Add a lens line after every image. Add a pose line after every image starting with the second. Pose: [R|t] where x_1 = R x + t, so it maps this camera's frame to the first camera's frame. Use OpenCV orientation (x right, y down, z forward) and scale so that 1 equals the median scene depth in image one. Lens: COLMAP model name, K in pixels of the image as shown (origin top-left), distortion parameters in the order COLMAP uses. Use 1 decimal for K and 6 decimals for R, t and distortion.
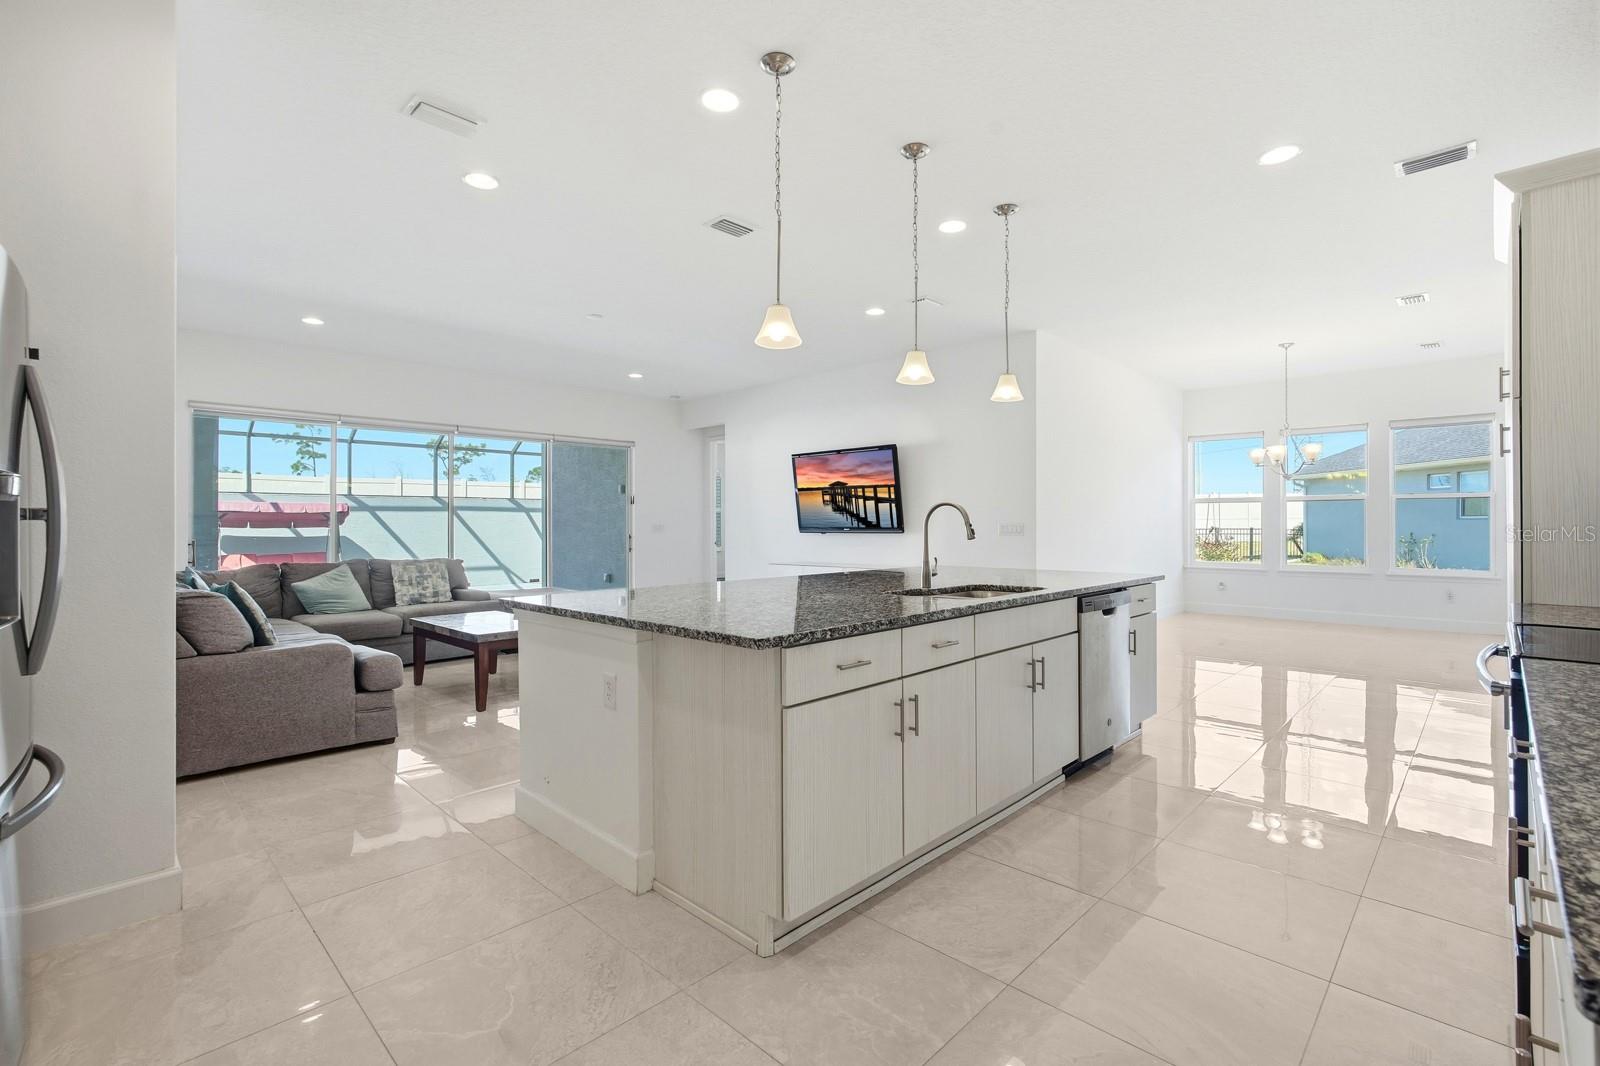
lens RADIAL K [[730.4, 0, 794.3], [0, 730.4, 529.8], [0, 0, 1]] dist [-0.012692, 0.005545]
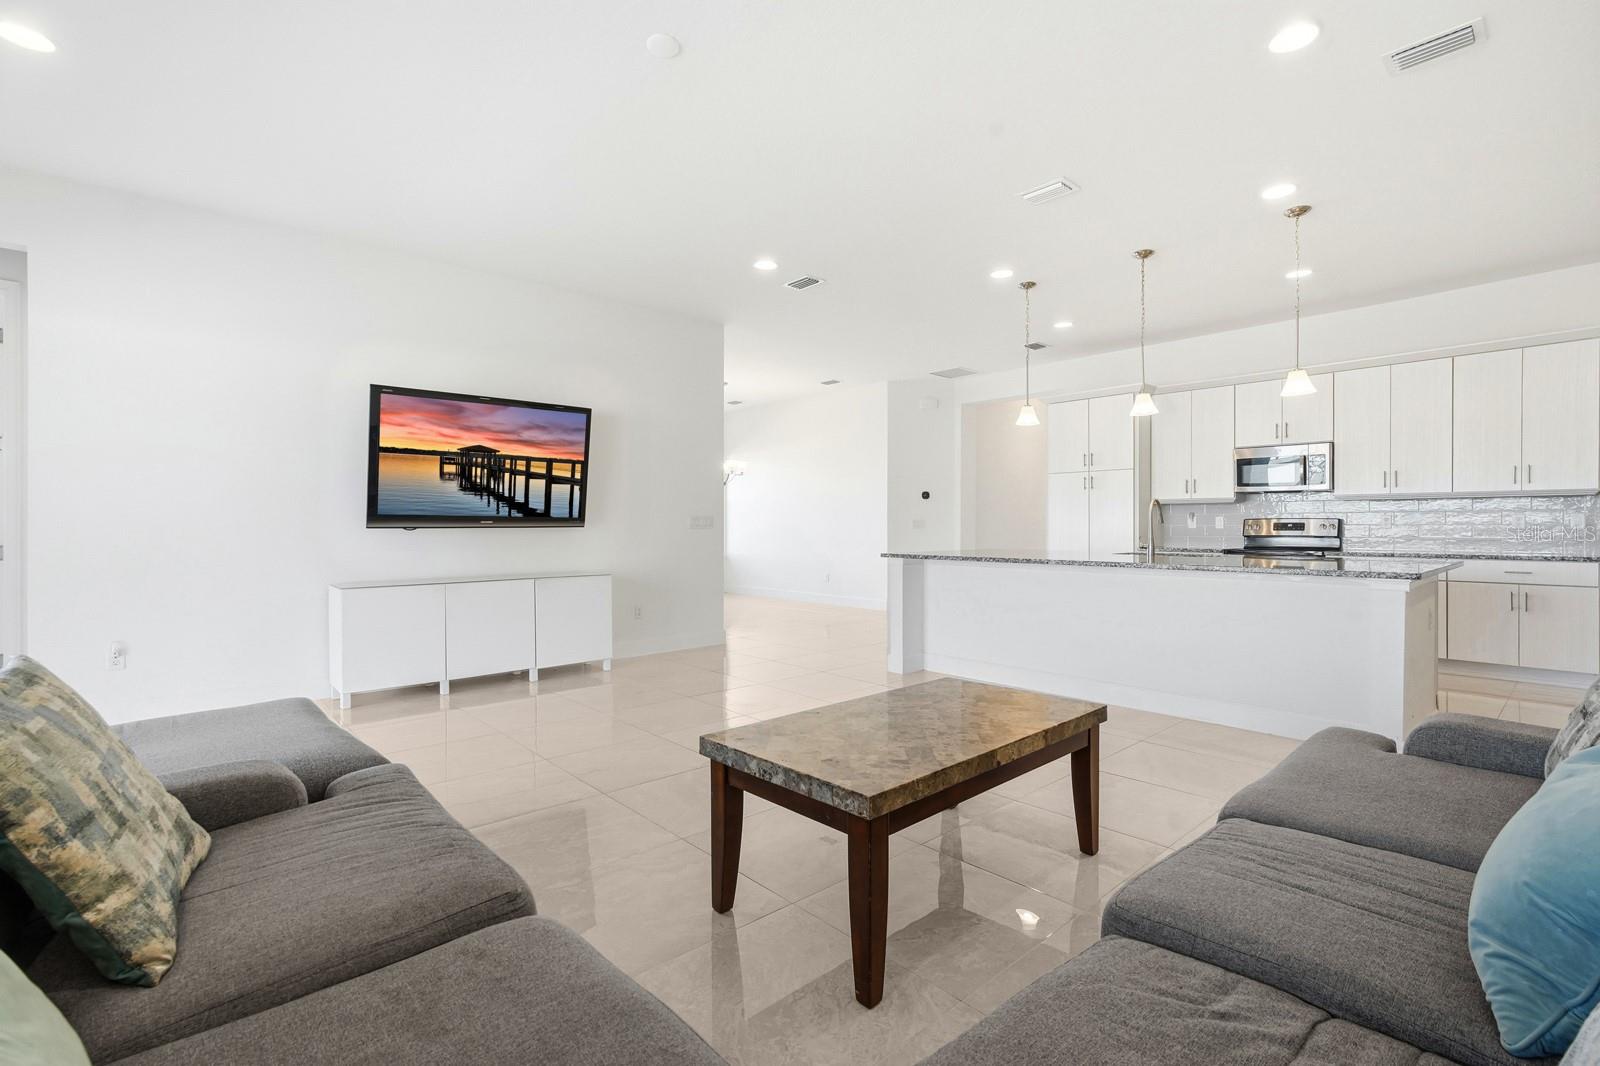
lens RADIAL K [[730.4, 0, 798.4], [0, 730.4, 532.0], [0, 0, 1]] dist [-0.012692, 0.005545]
pose [[0.064201, -0.010665, 0.997880, -0.575656], [0.004262, 0.999937, 0.010413, 0.004655], [-0.997928, 0.003584, 0.064243, 0.694257]]
